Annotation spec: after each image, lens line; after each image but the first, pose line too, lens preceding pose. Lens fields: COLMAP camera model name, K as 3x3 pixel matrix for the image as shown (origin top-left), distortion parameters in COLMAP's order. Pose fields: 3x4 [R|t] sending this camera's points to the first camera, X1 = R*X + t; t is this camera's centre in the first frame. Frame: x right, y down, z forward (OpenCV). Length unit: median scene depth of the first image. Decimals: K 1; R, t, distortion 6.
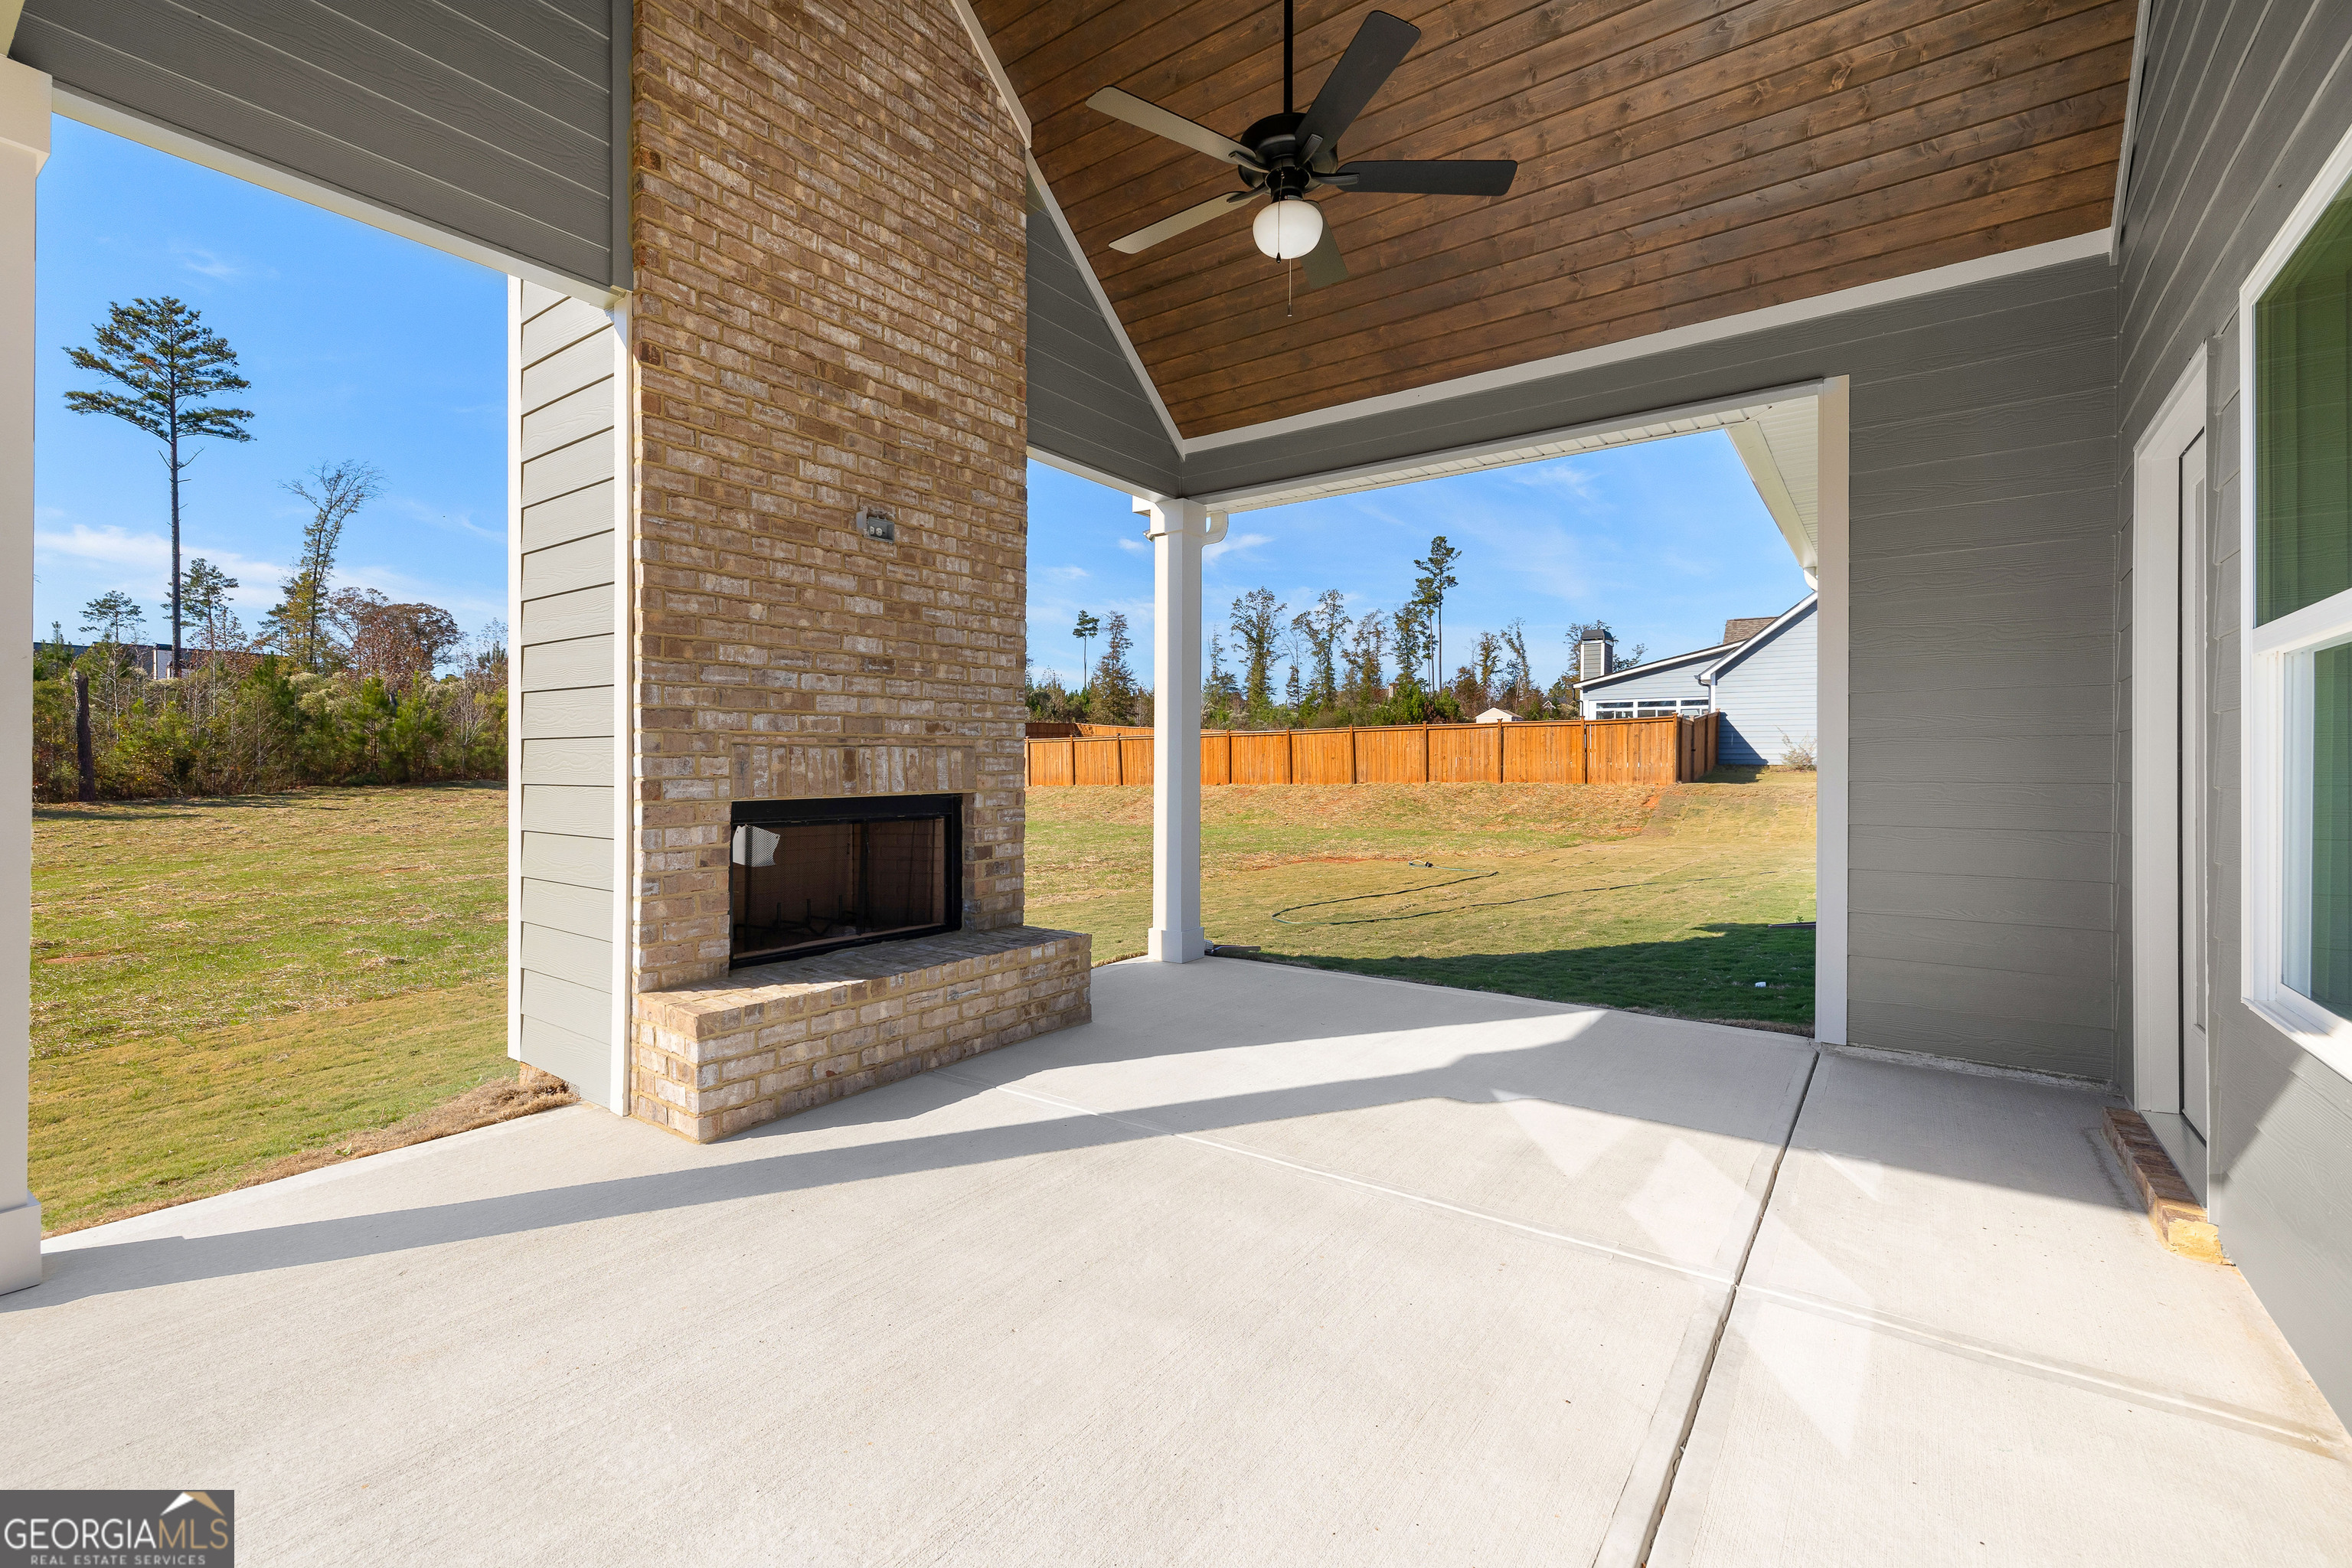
lens RADIAL K [[1010.1, 0, 1177.0], [0, 1010.1, 770.6], [0, 0, 1]] dist [-0.002518, 0.000736]
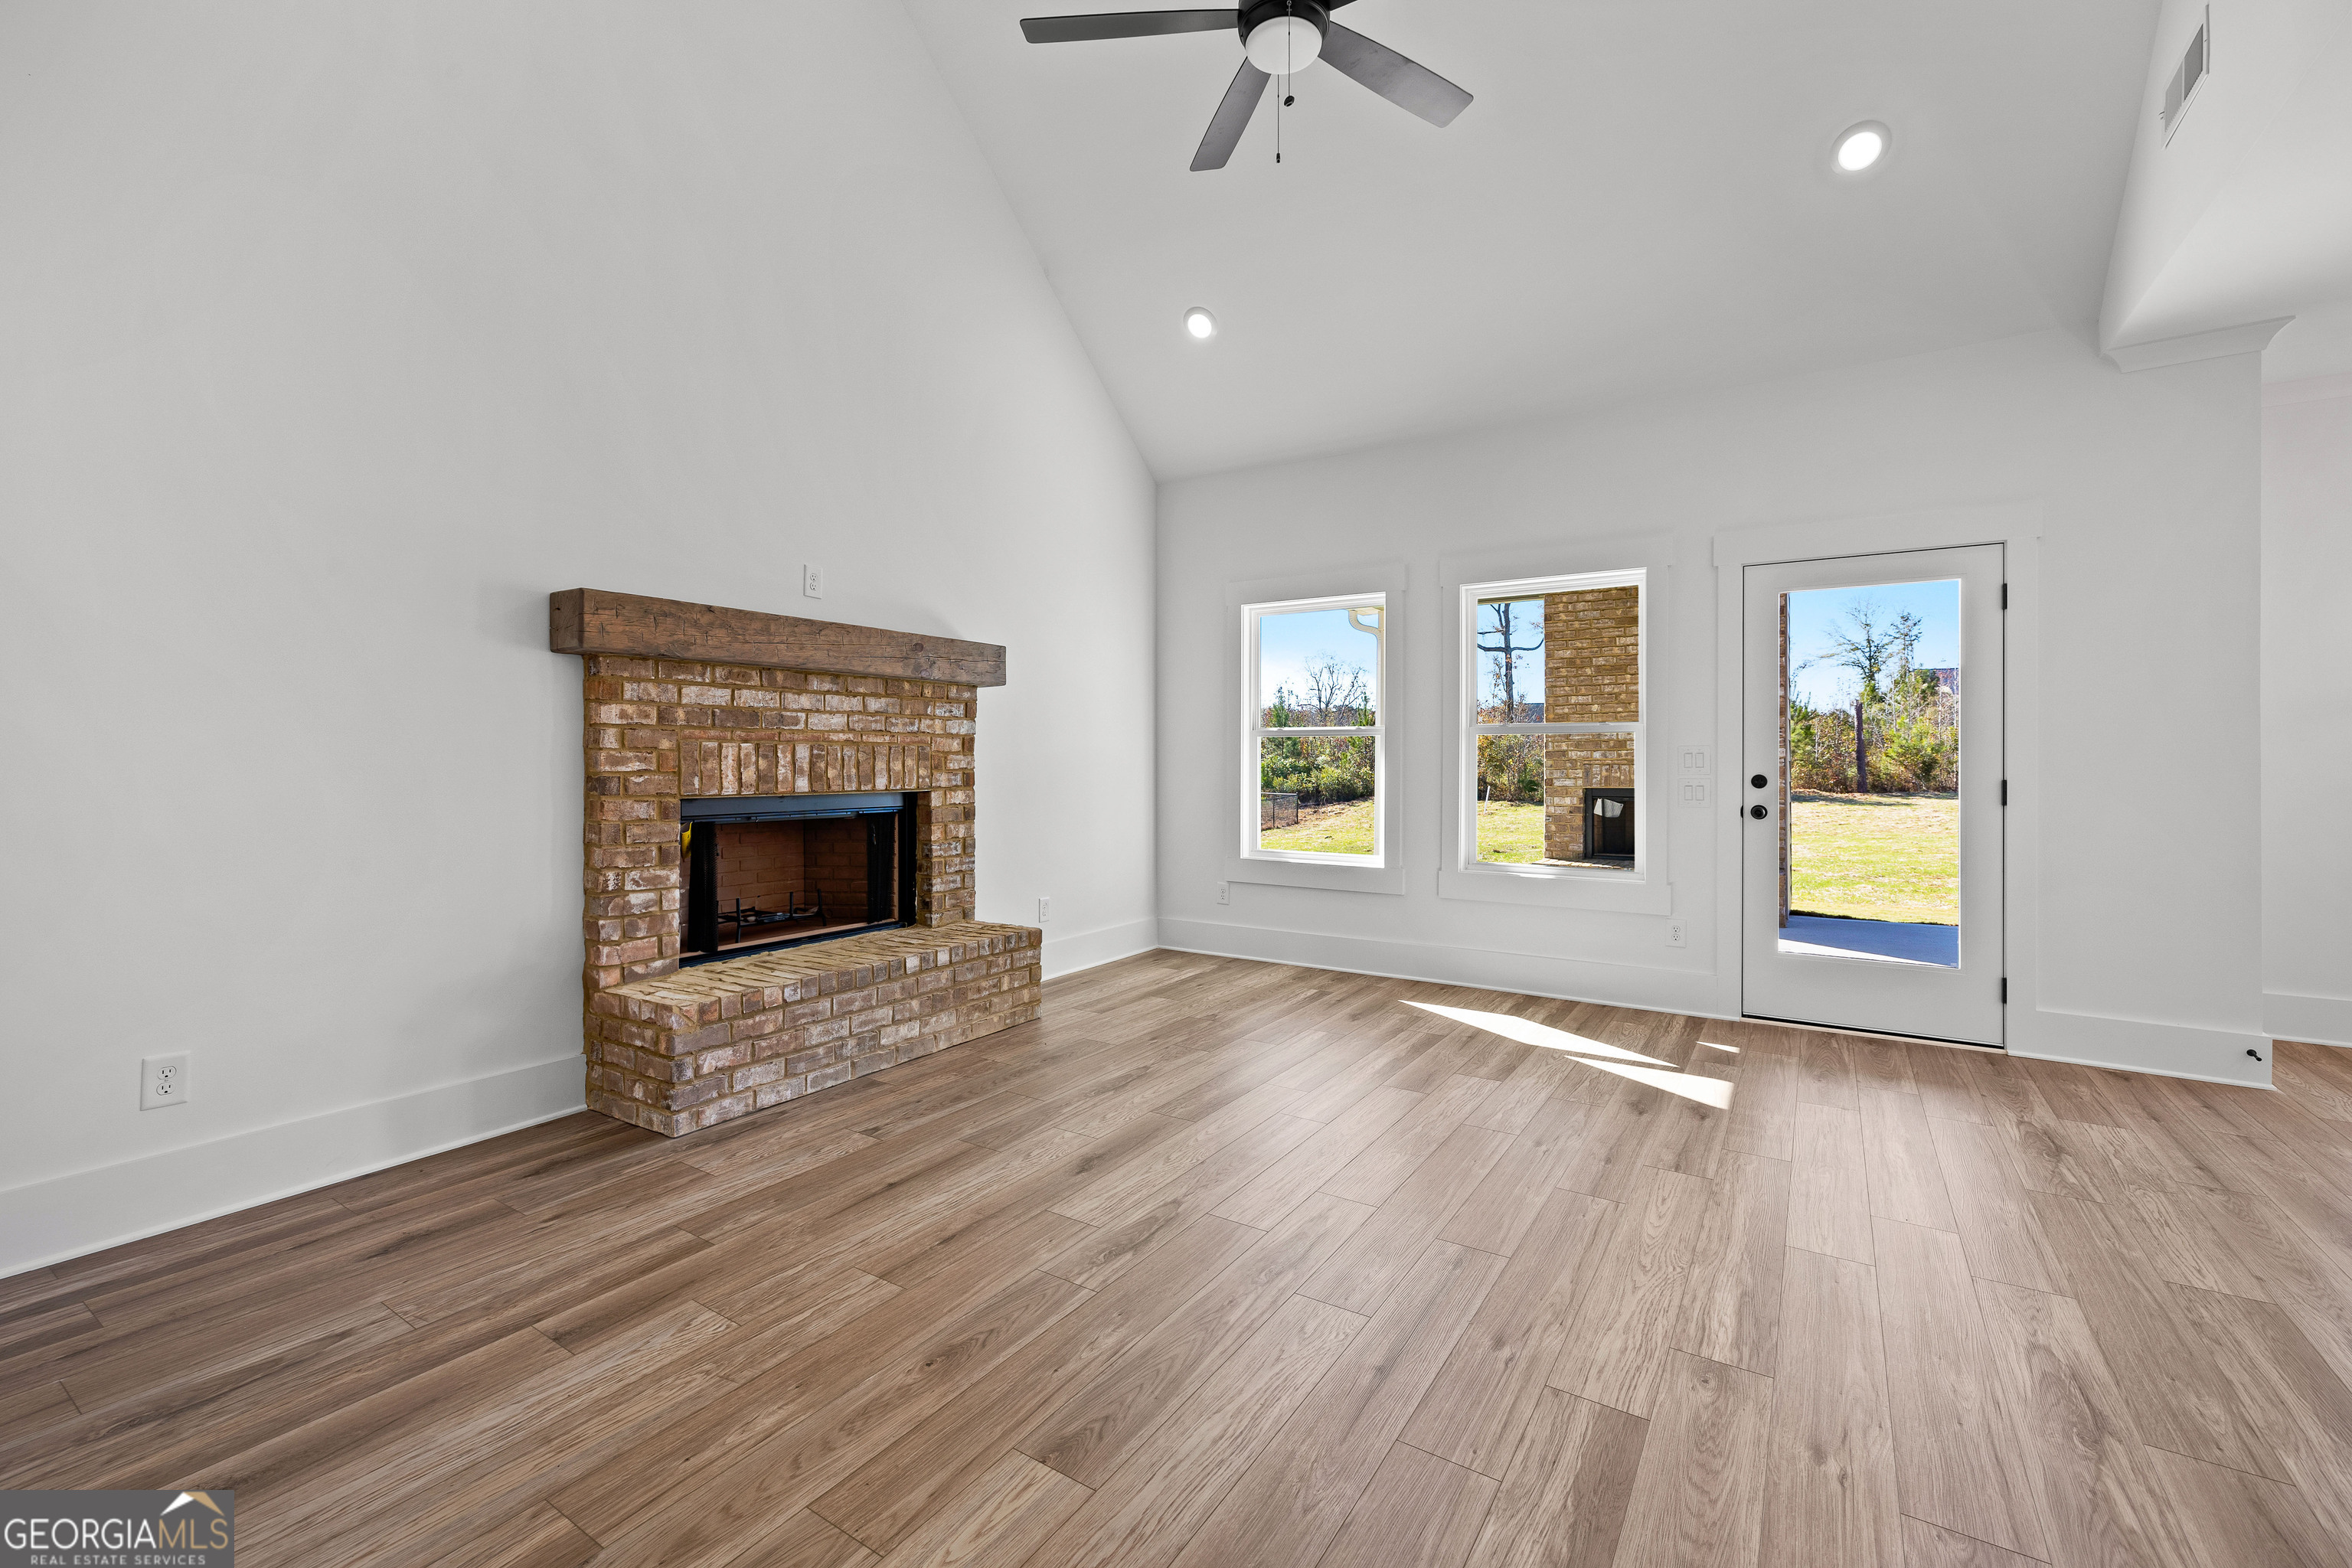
lens RADIAL K [[1010.1, 0, 1177.0], [0, 1010.1, 770.6], [0, 0, 1]] dist [-0.002518, 0.000736]
pose [[0.062737, 0.004347, -0.998021, 1.675435], [-0.004118, 0.999983, 0.004097, -0.014640], [0.998022, 0.003853, 0.062754, -0.112350]]
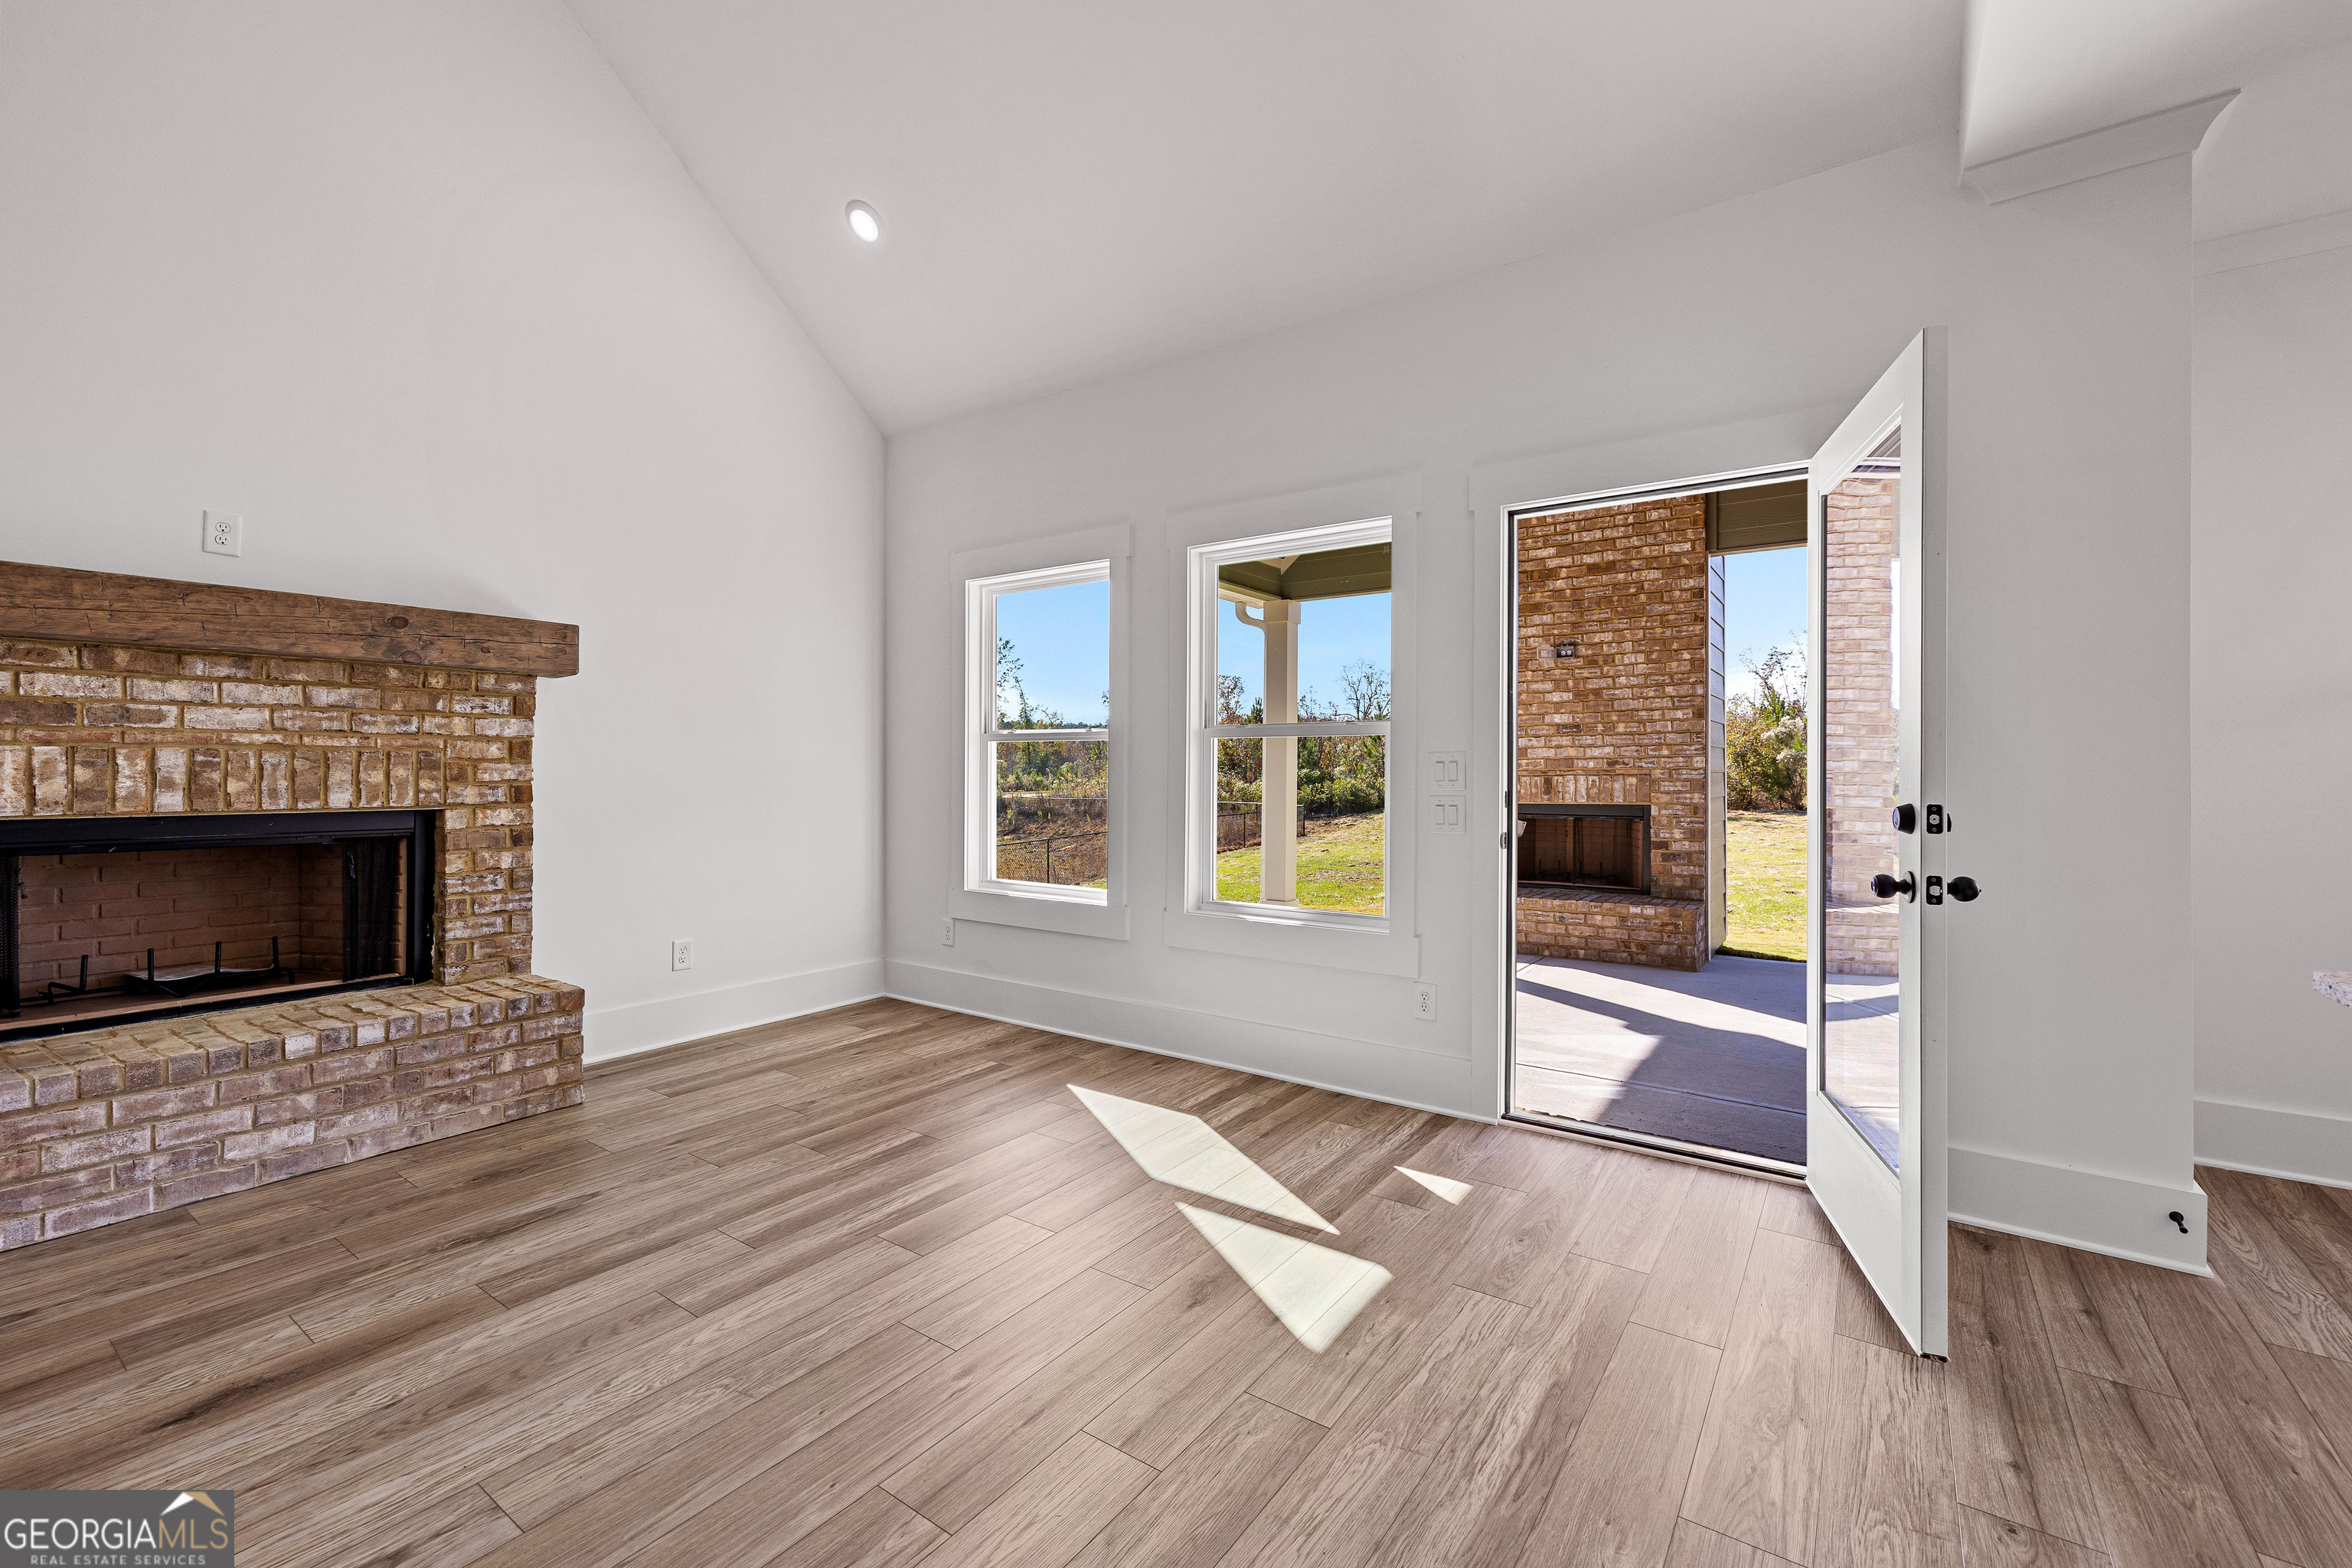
lens RADIAL K [[1003.0, 0, 1183.1], [0, 1003.0, 777.2], [0, 0, 1]] dist [-0.000058, 0.000014]
pose [[0.020558, 0.001243, -0.999788, 1.421583], [-0.006041, 0.999981, 0.001119, -0.018583], [0.999770, 0.006017, 0.020566, 0.295894]]
